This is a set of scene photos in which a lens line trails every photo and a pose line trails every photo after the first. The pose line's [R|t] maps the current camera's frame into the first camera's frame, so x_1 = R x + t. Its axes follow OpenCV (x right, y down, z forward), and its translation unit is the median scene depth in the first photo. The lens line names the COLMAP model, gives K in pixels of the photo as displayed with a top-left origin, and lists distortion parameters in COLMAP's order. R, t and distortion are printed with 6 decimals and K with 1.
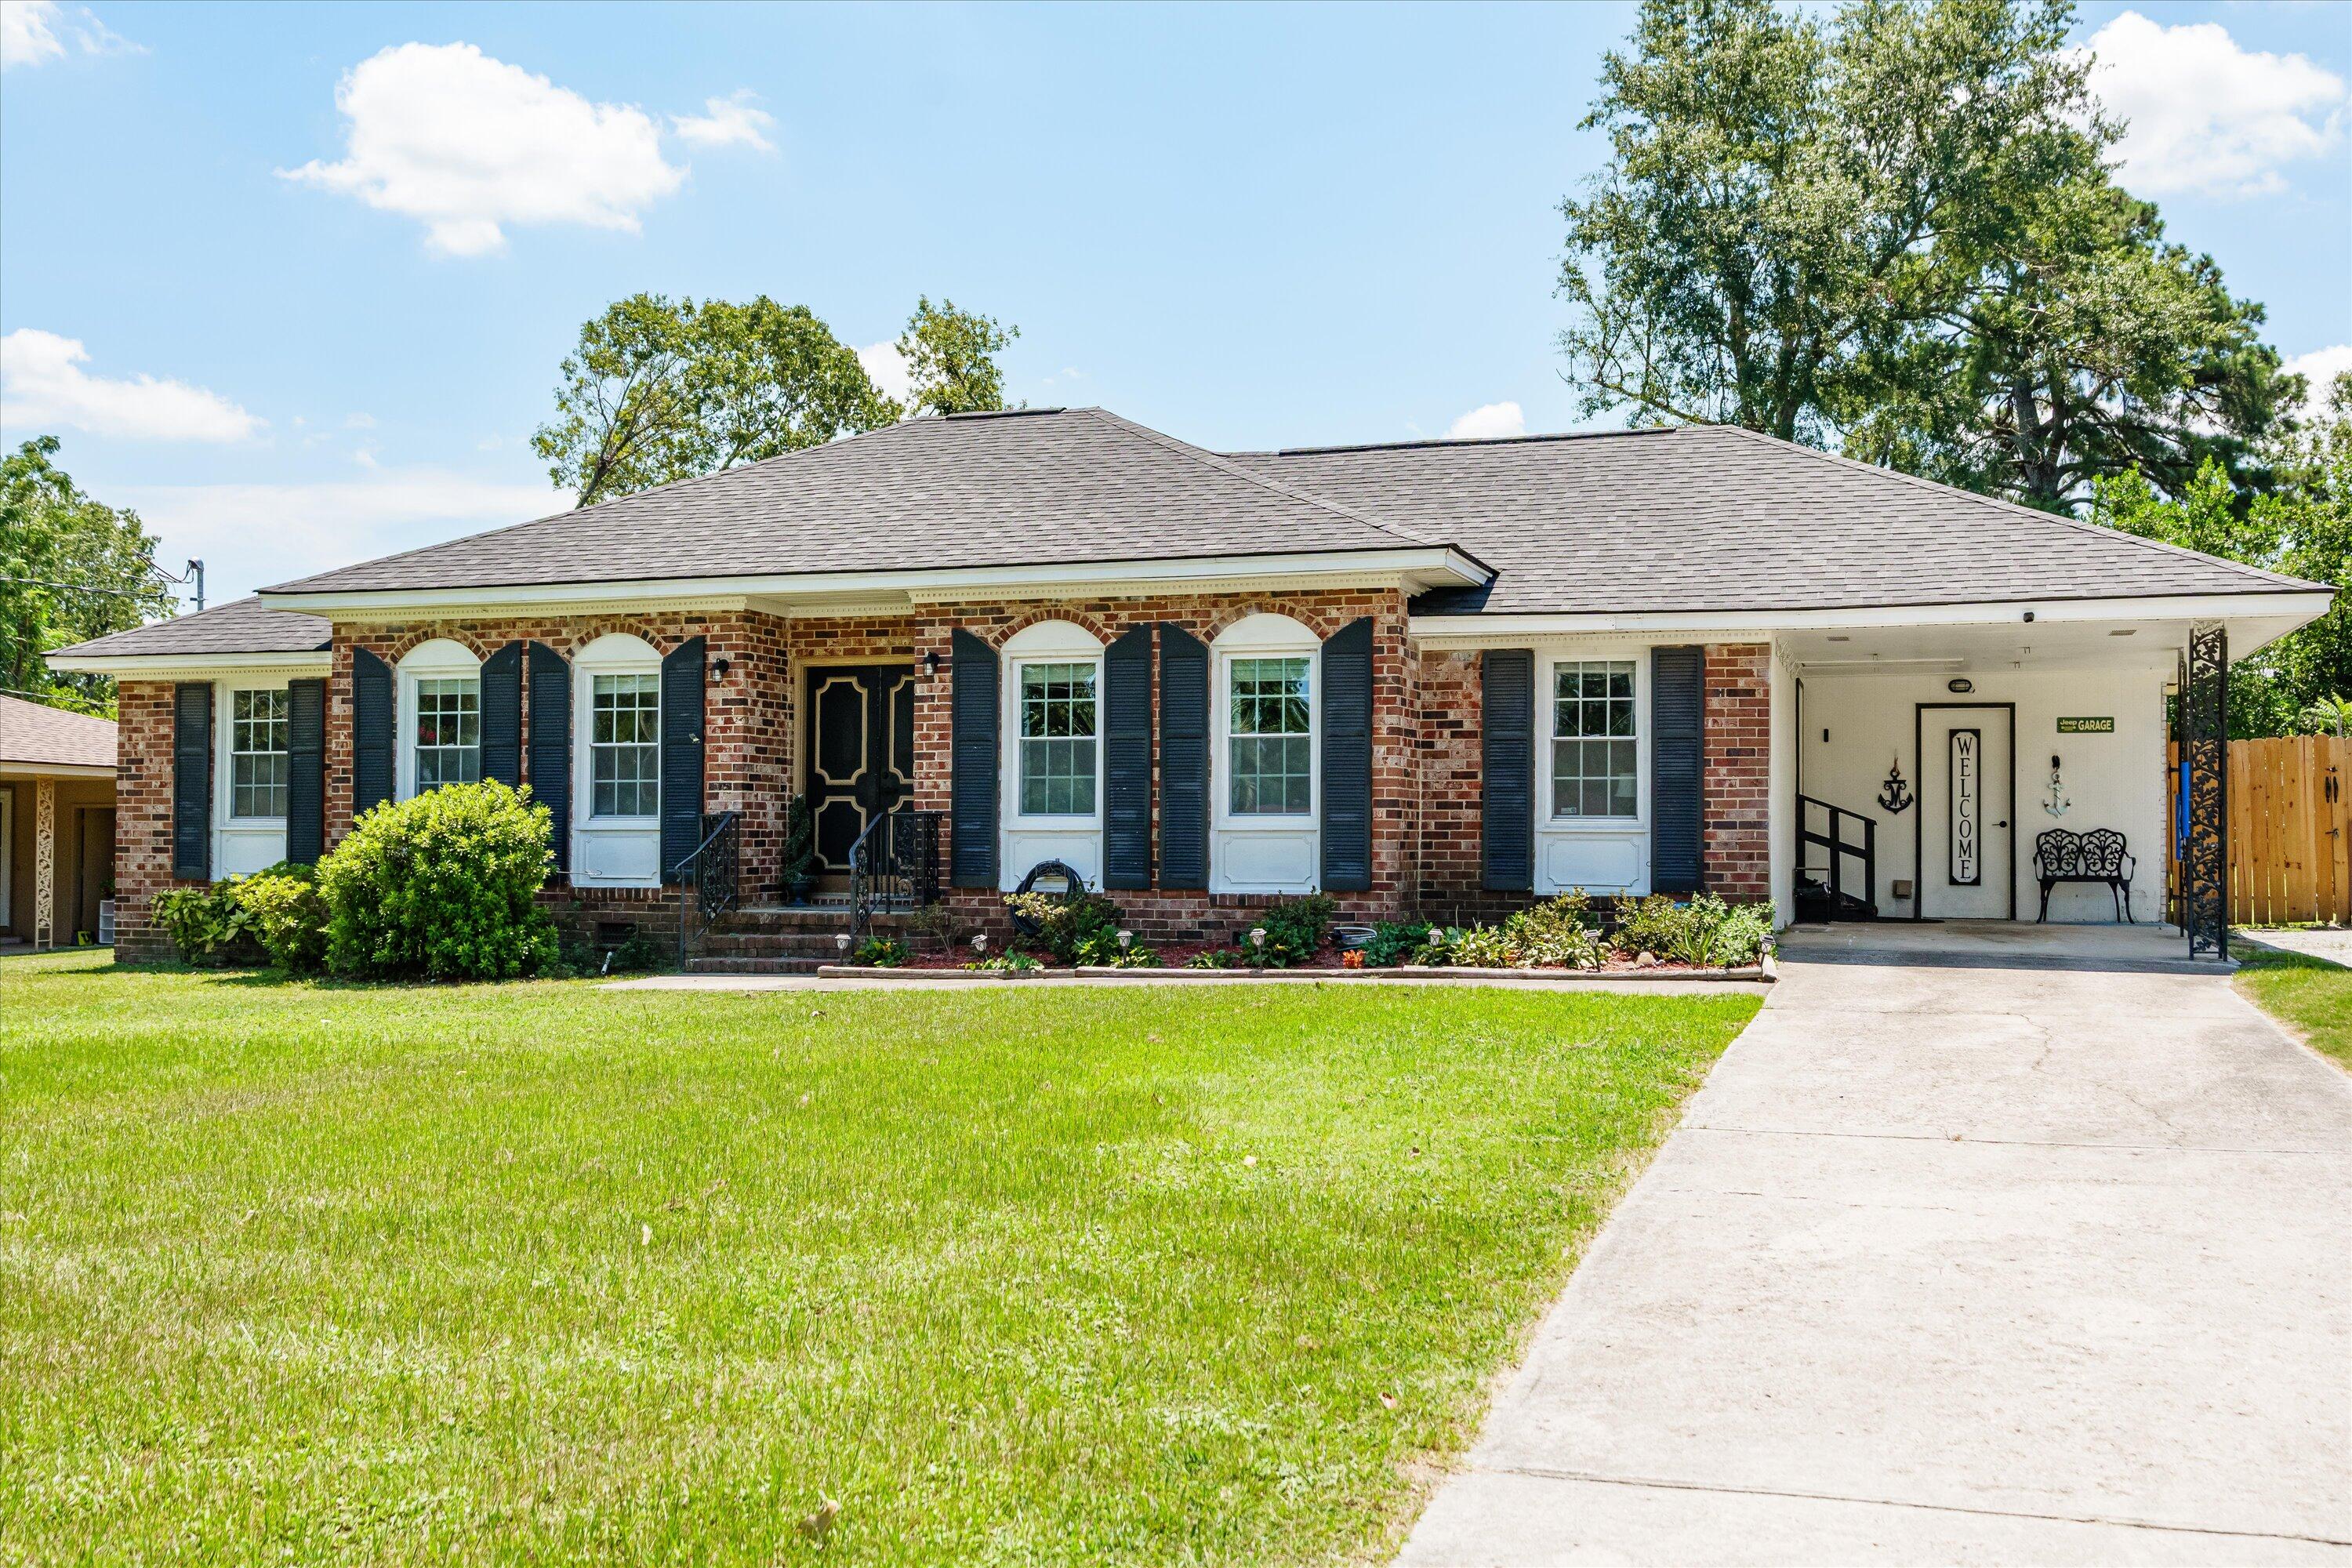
lens RADIAL K [[2266.1, 0, 1176.0], [0, 2266.1, 784.0], [0, 0, 1]] dist [-0.004456, 0.000625]
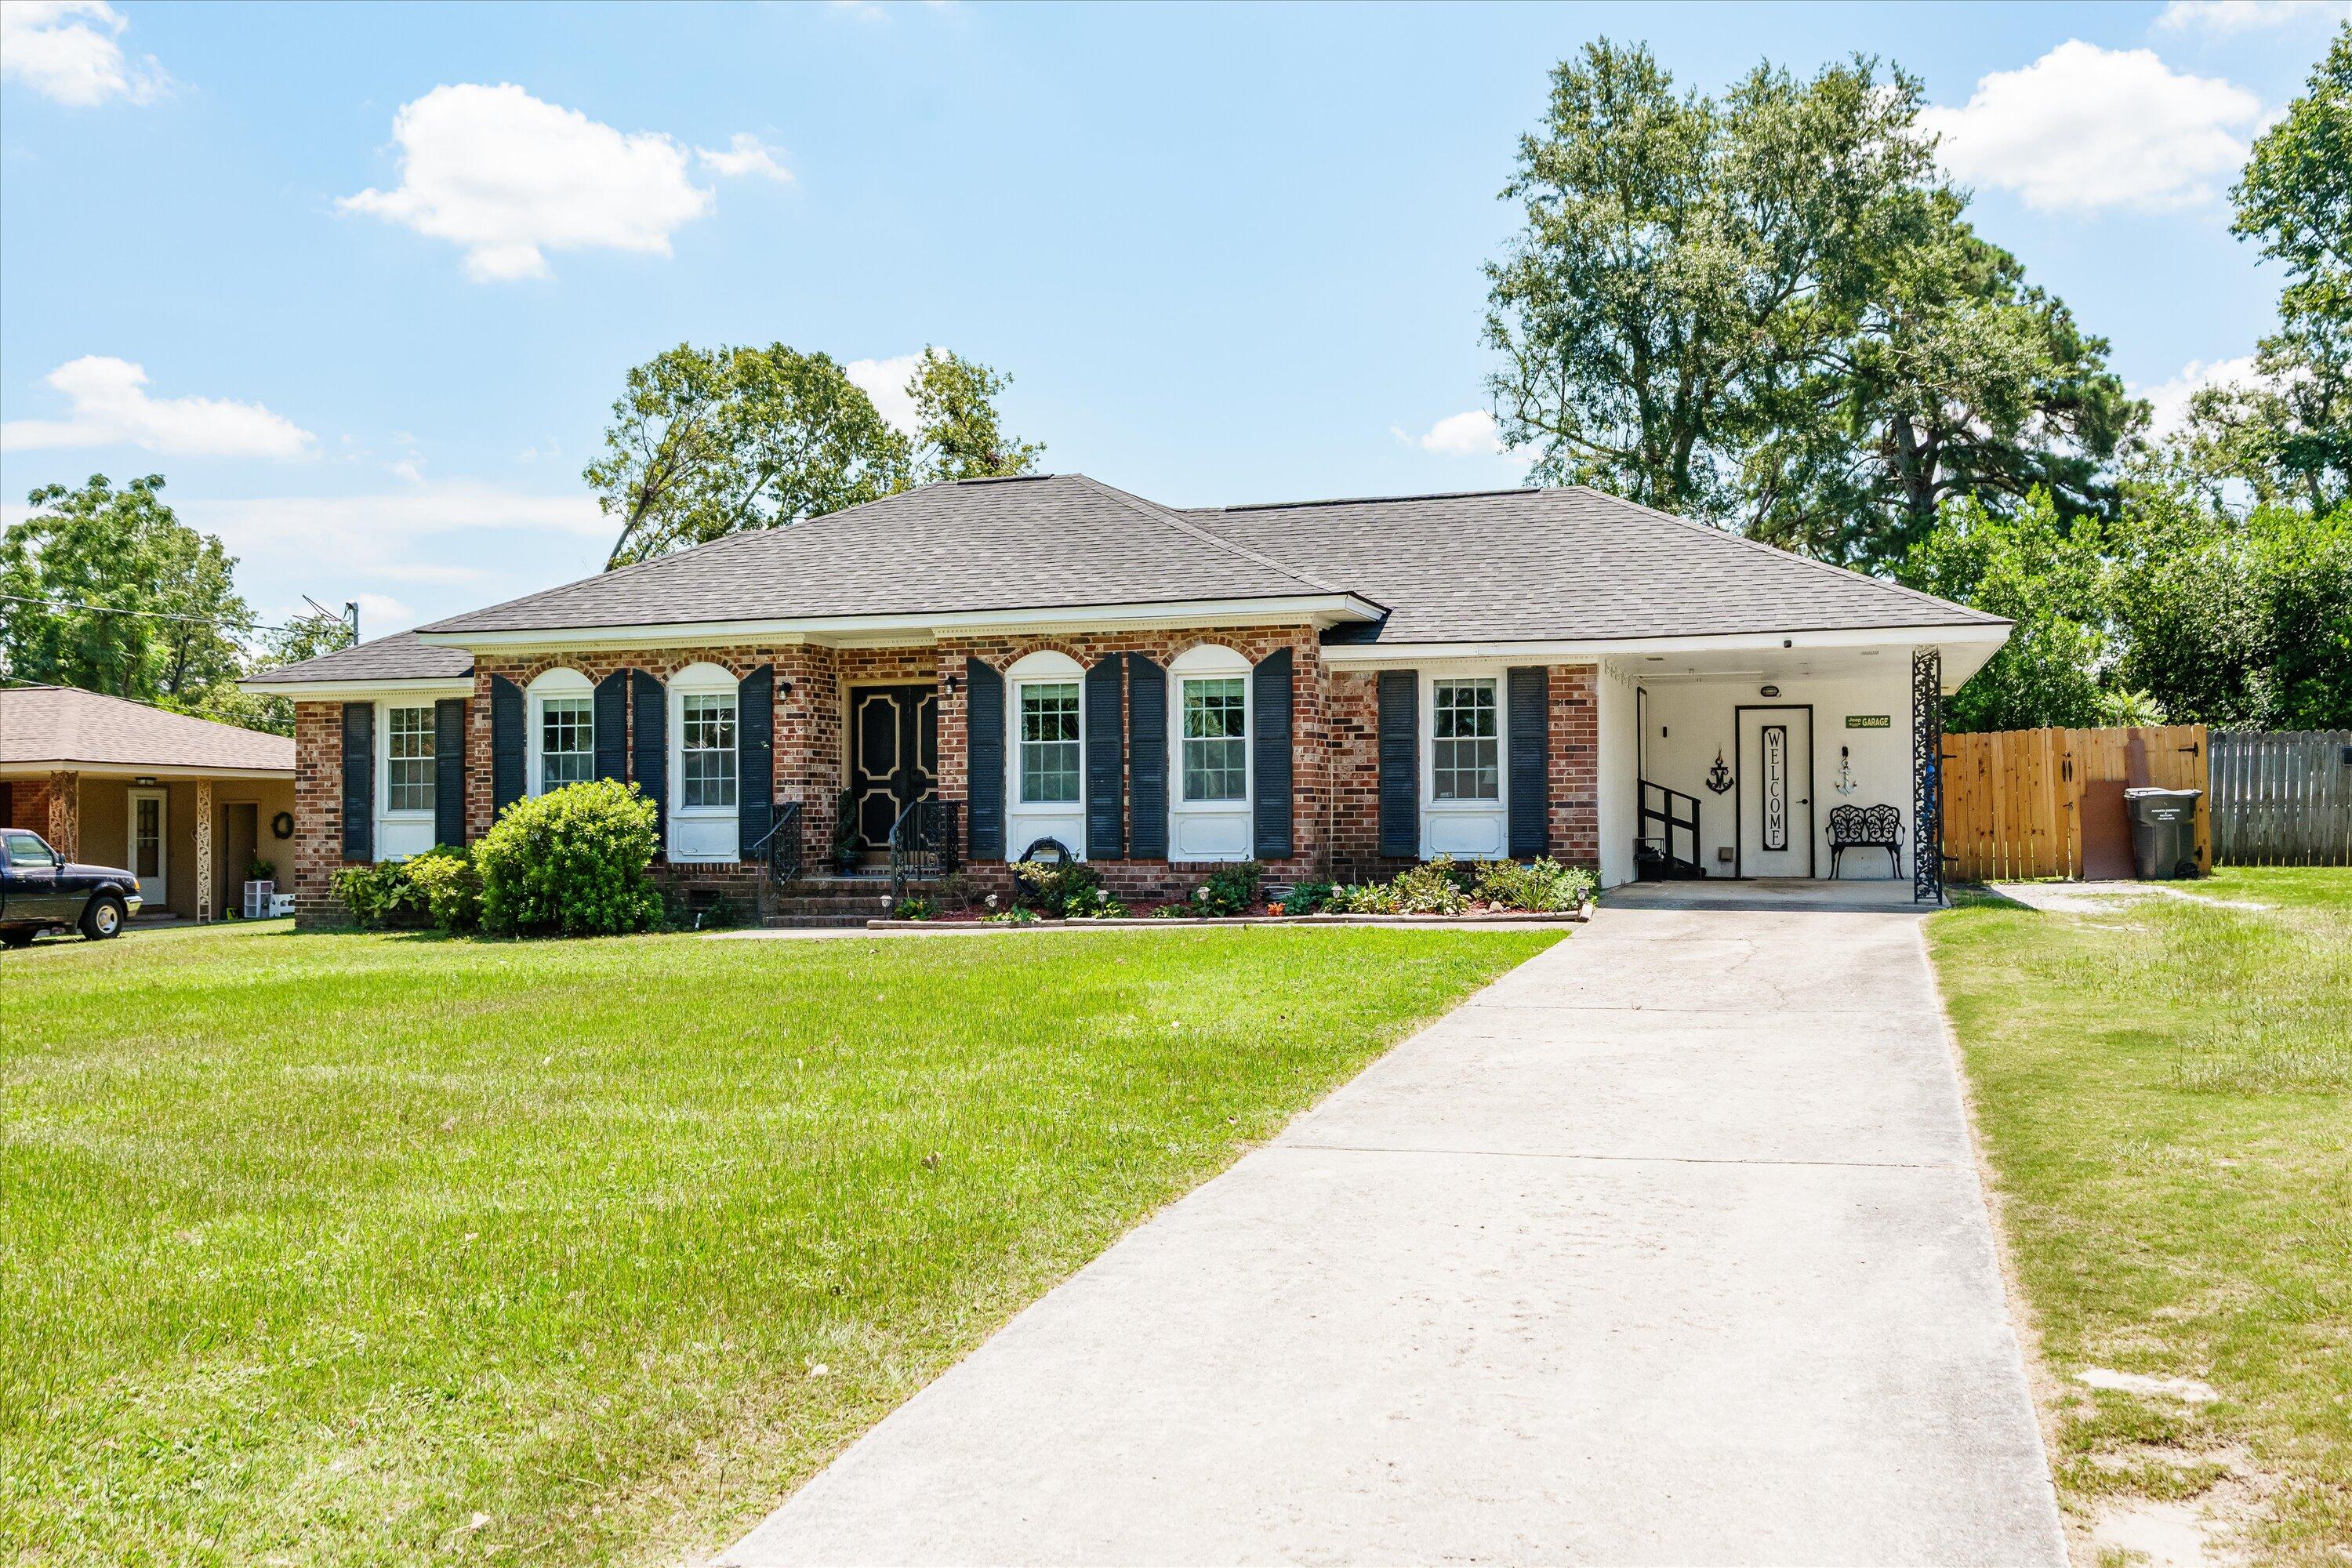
lens RADIAL K [[2127.3, 0, 1170.2], [0, 2127.3, 770.6], [0, 0, 1]] dist [-0.007605, -0.003401]
pose [[0.999943, -0.010048, 0.003616, 0.010914], [0.010047, 0.999949, 0.000262, -0.003613], [-0.003618, -0.000225, 0.999993, -0.196896]]
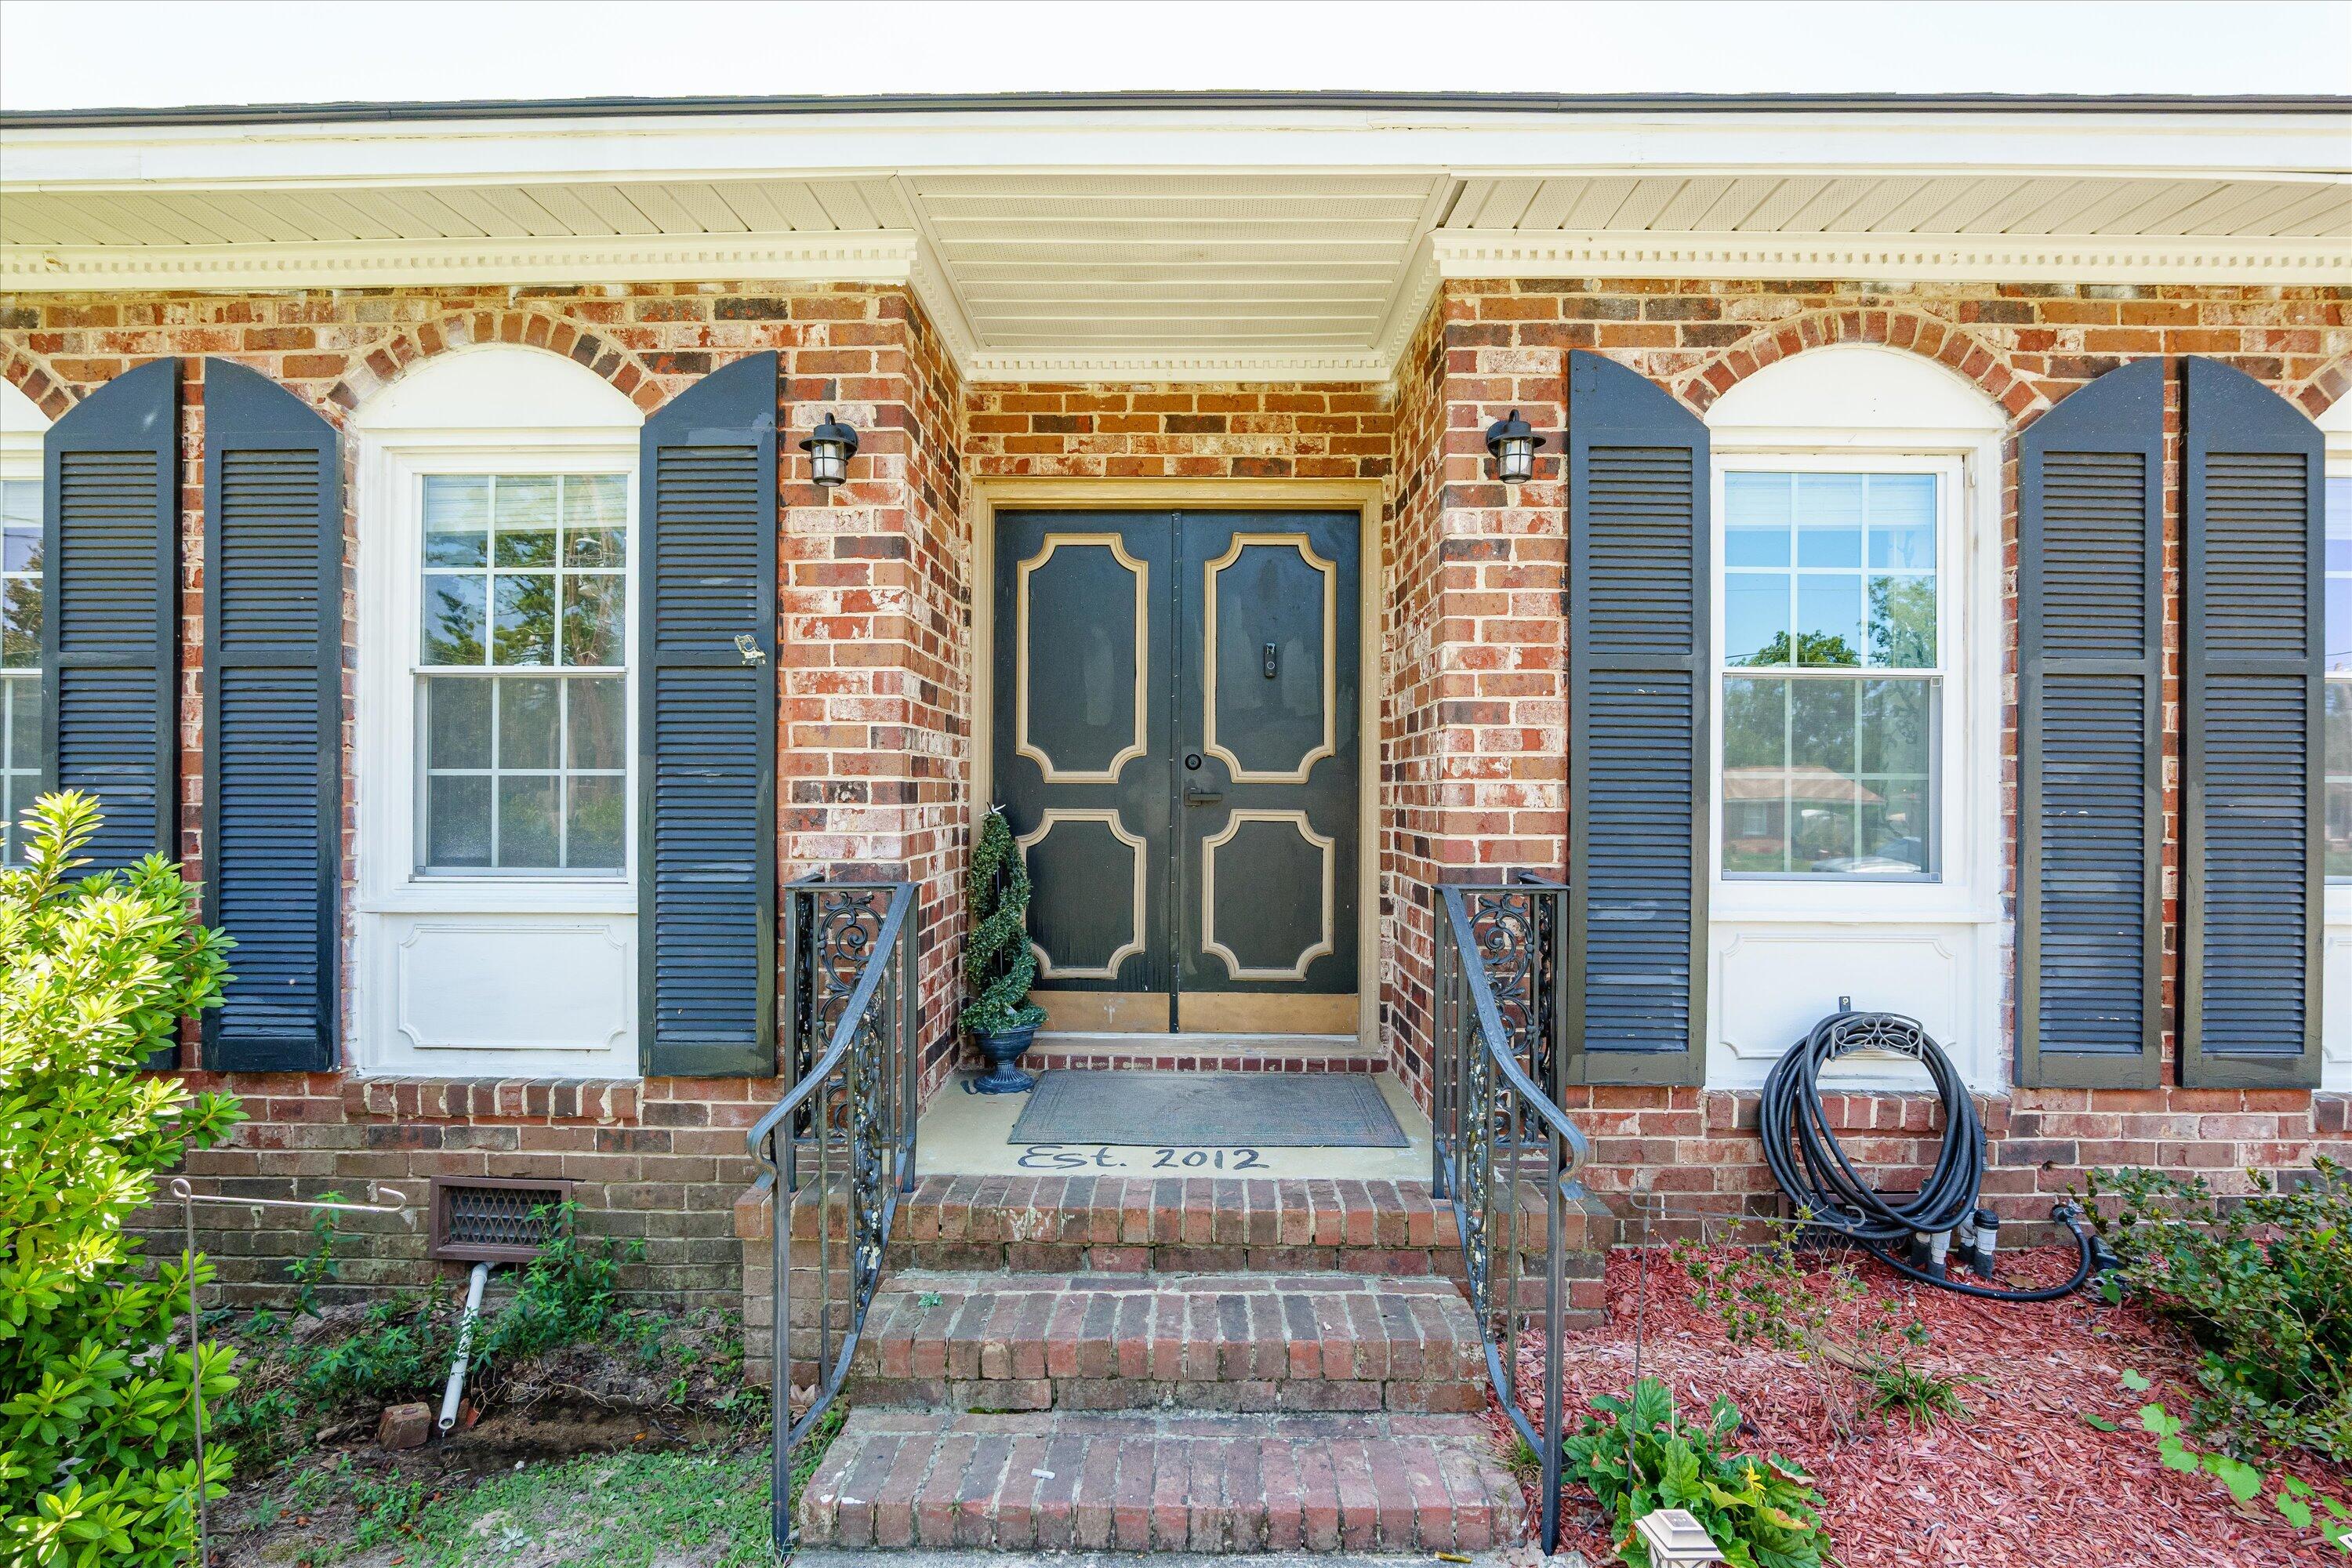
lens RADIAL K [[1090.4, 0, 1178.1], [0, 1090.4, 789.7], [0, 0, 1]] dist [-0.029317, 0.010528]
pose [[0.955194, 0.001407, 0.295976, -0.198677], [-0.010087, 0.999563, 0.027800, -0.004374], [-0.295807, -0.029540, 0.954791, 0.822639]]
